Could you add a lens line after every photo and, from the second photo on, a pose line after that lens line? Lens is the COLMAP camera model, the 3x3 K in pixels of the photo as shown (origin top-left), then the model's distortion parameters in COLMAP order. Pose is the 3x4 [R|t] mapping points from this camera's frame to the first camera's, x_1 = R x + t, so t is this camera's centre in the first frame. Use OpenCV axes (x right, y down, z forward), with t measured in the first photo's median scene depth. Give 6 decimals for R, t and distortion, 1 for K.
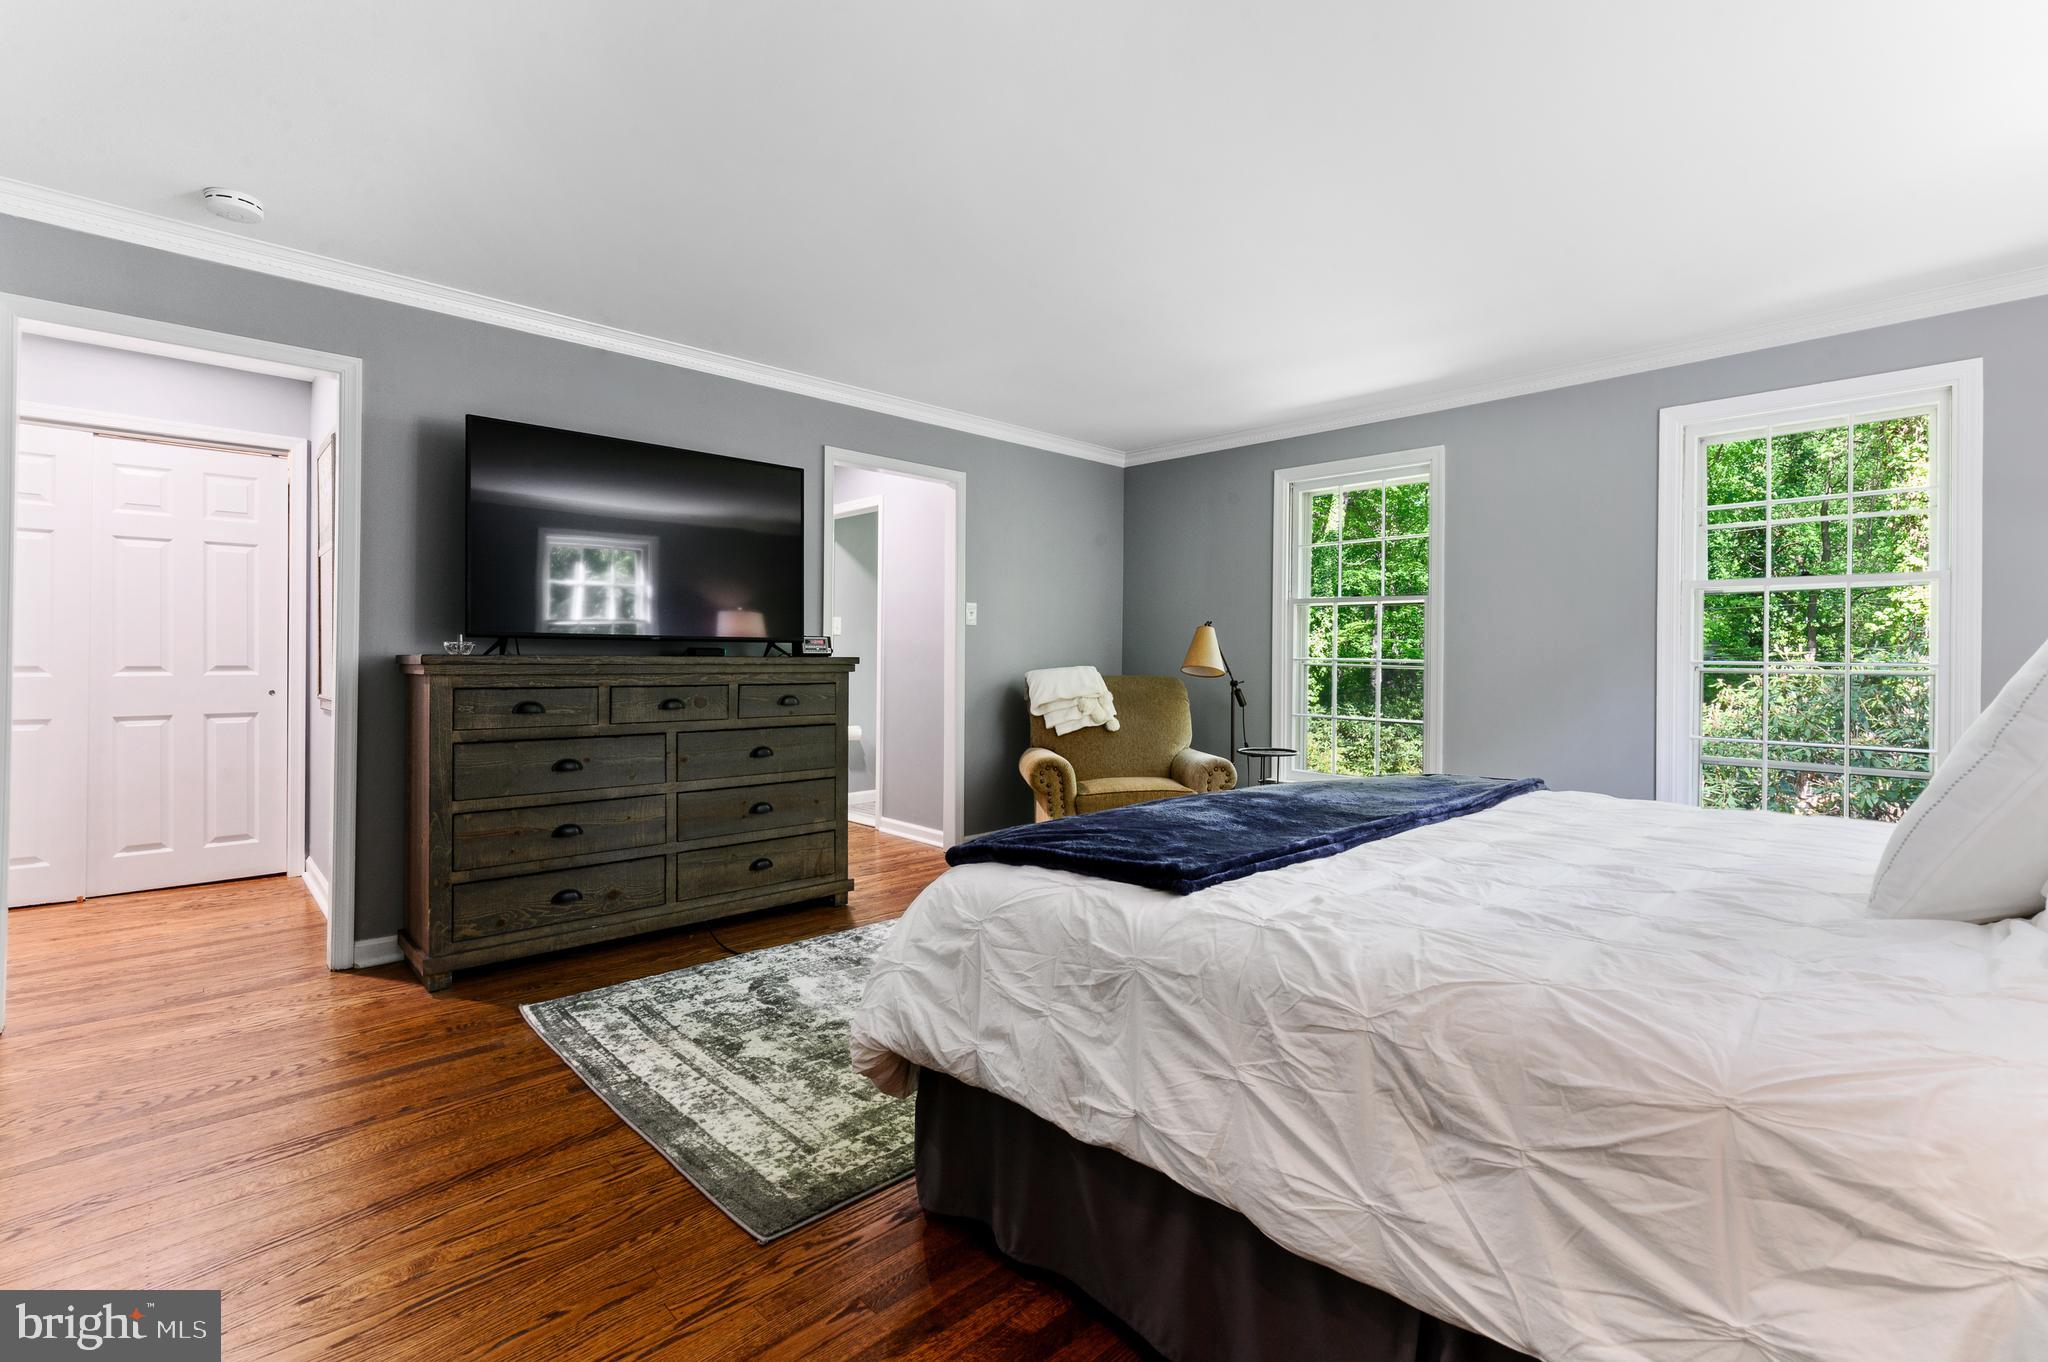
lens RADIAL K [[890.3, 0, 997.9], [0, 890.3, 655.9], [0, 0, 1]] dist [0.001596, 0.000717]
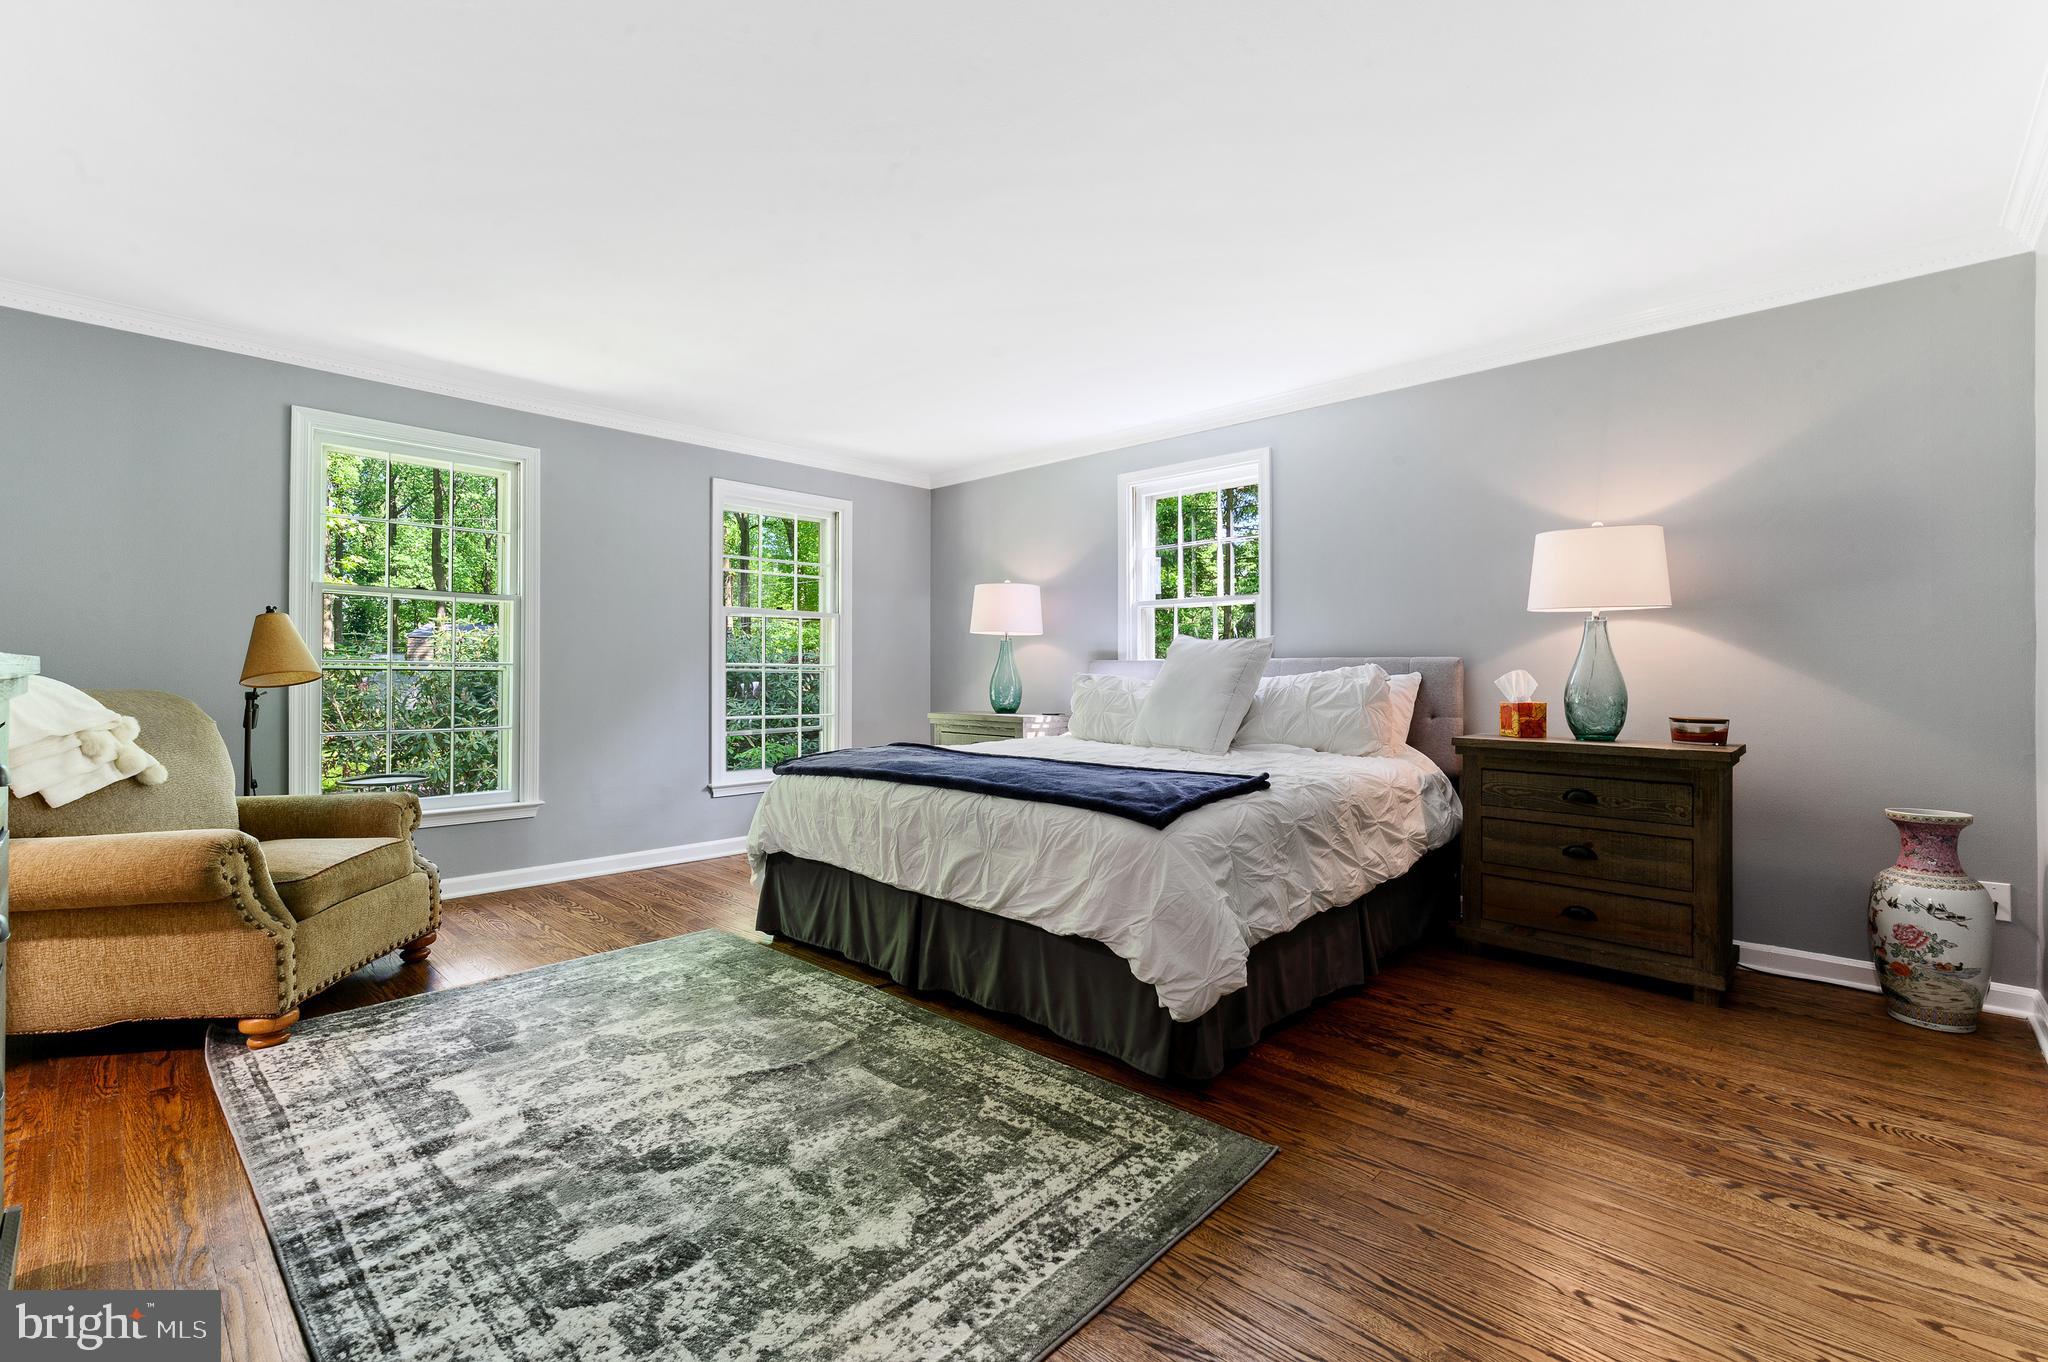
lens RADIAL K [[890.3, 0, 994.7], [0, 890.3, 673.4], [0, 0, 1]] dist [0.001596, 0.000717]
pose [[-0.037146, -0.012522, 0.999231, -0.941805], [-0.008644, 0.999888, 0.012209, 0.000165], [-0.999272, -0.008184, -0.037250, 0.931487]]
